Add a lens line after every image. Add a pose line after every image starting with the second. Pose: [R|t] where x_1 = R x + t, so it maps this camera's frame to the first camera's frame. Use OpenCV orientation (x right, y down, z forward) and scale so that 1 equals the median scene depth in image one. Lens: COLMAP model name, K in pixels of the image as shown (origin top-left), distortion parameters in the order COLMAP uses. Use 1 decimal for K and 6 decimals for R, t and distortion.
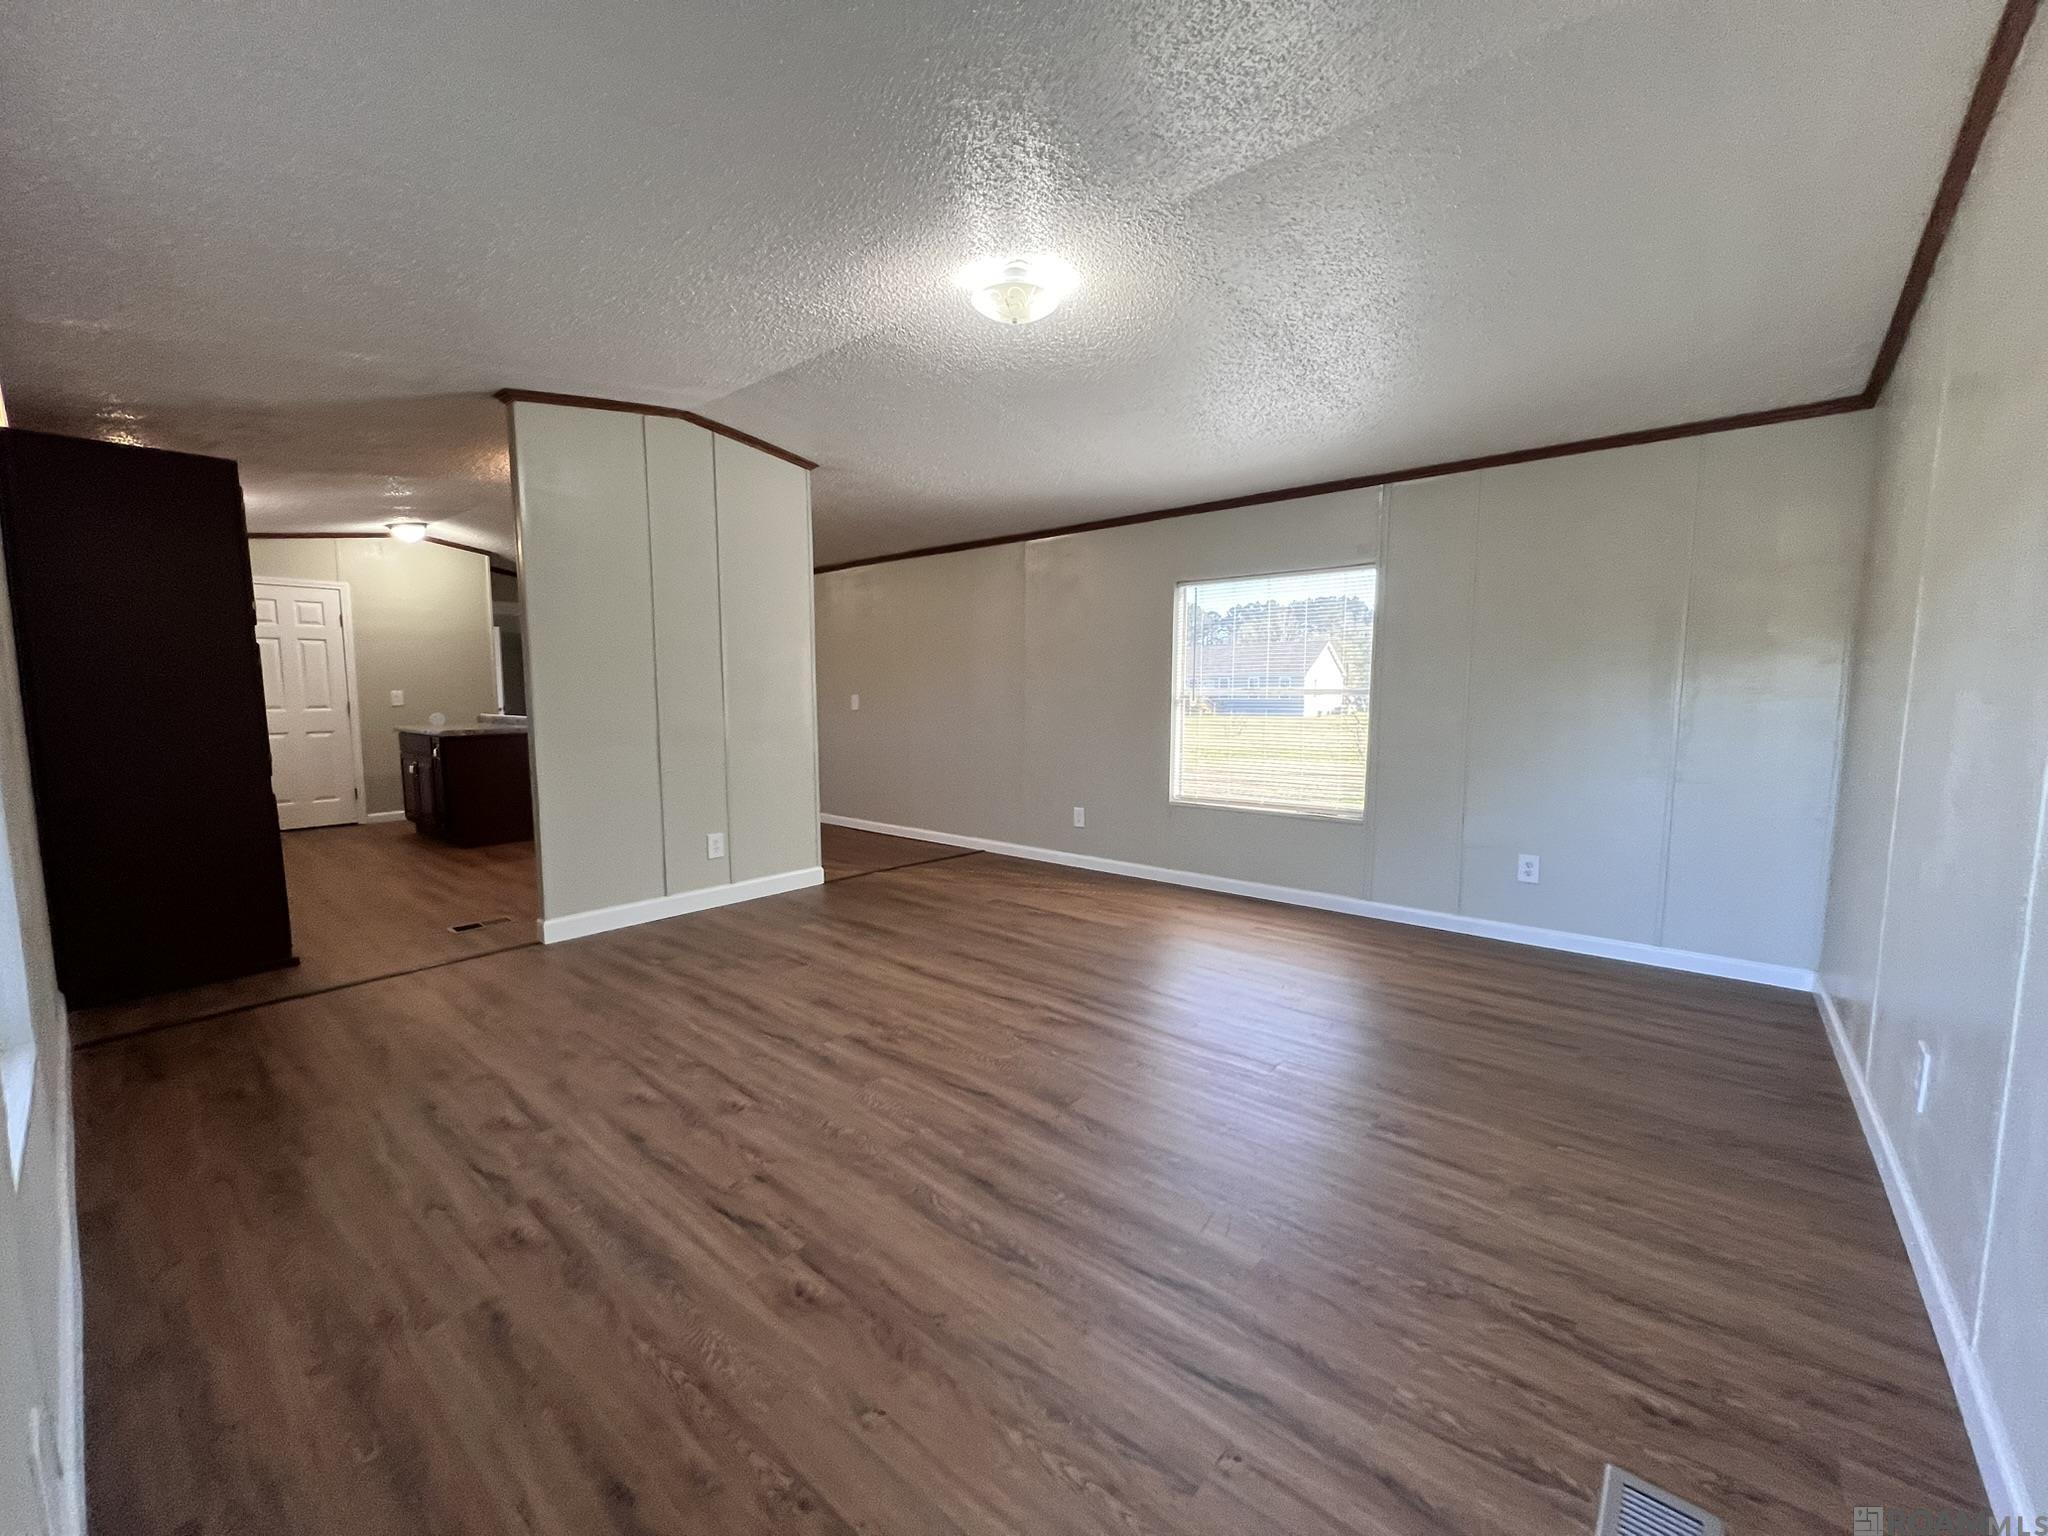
lens RADIAL K [[814.5, 0, 1021.4], [0, 814.5, 775.0], [0, 0, 1]] dist [-0.001082, 0.000266]
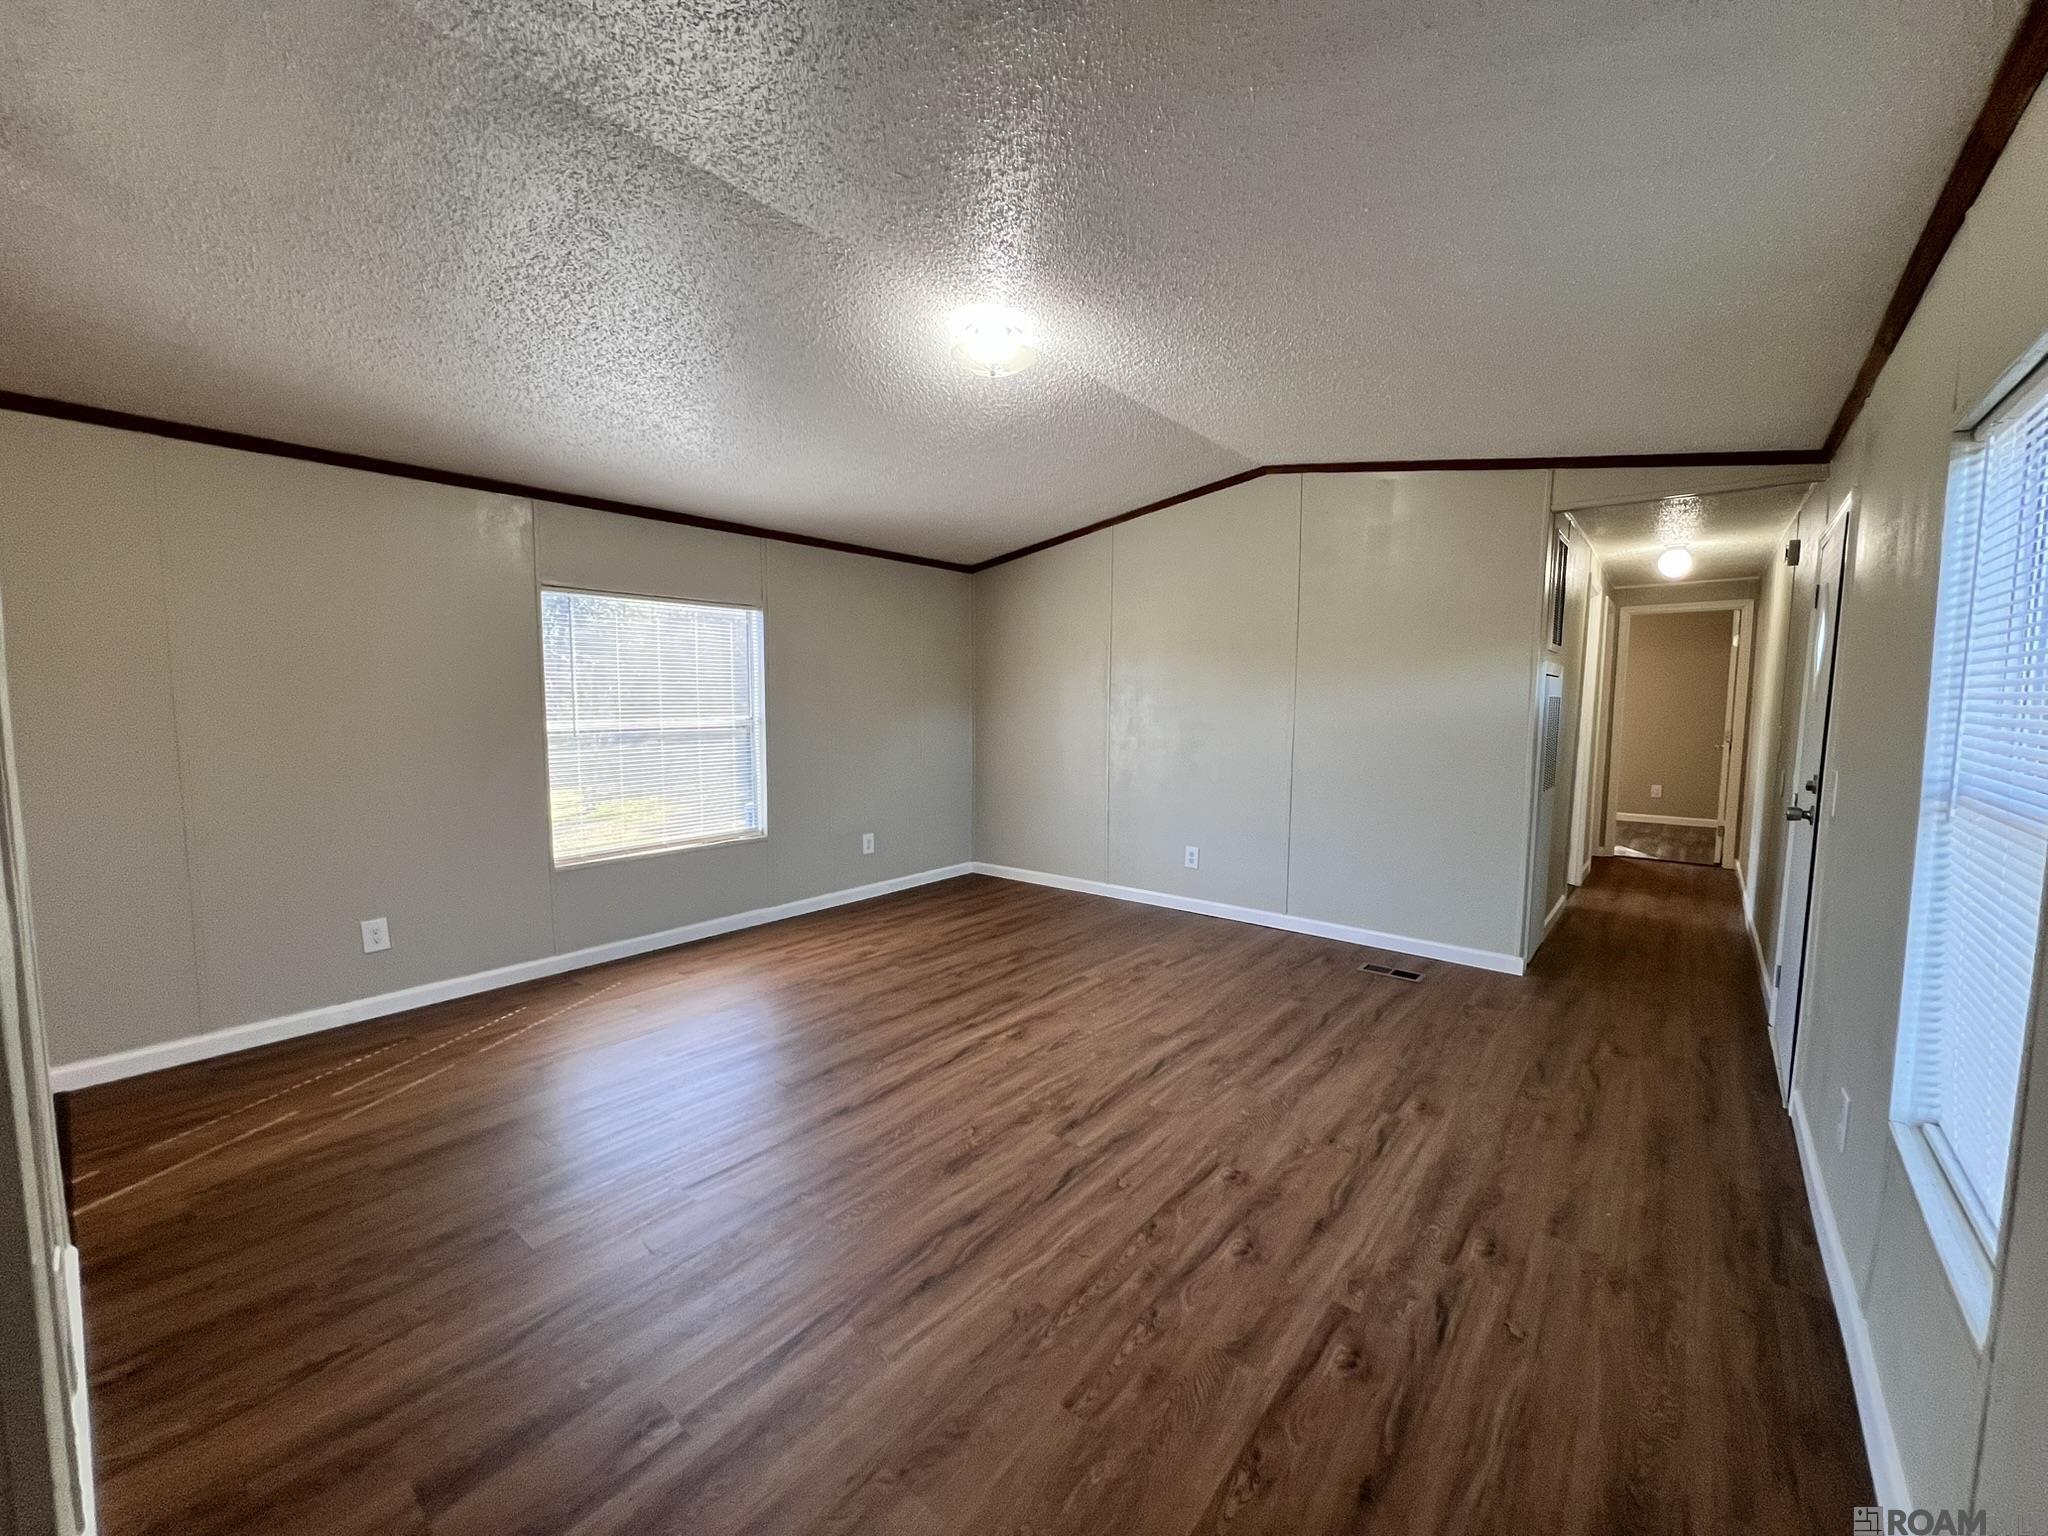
lens RADIAL K [[814.5, 0, 1021.4], [0, 814.5, 775.0], [0, 0, 1]] dist [-0.001082, 0.000266]
pose [[-0.012818, -0.095707, 0.995327, -1.182897], [0.101311, 0.990162, 0.096515, -0.172029], [-0.994772, 0.102075, -0.002995, 1.126769]]
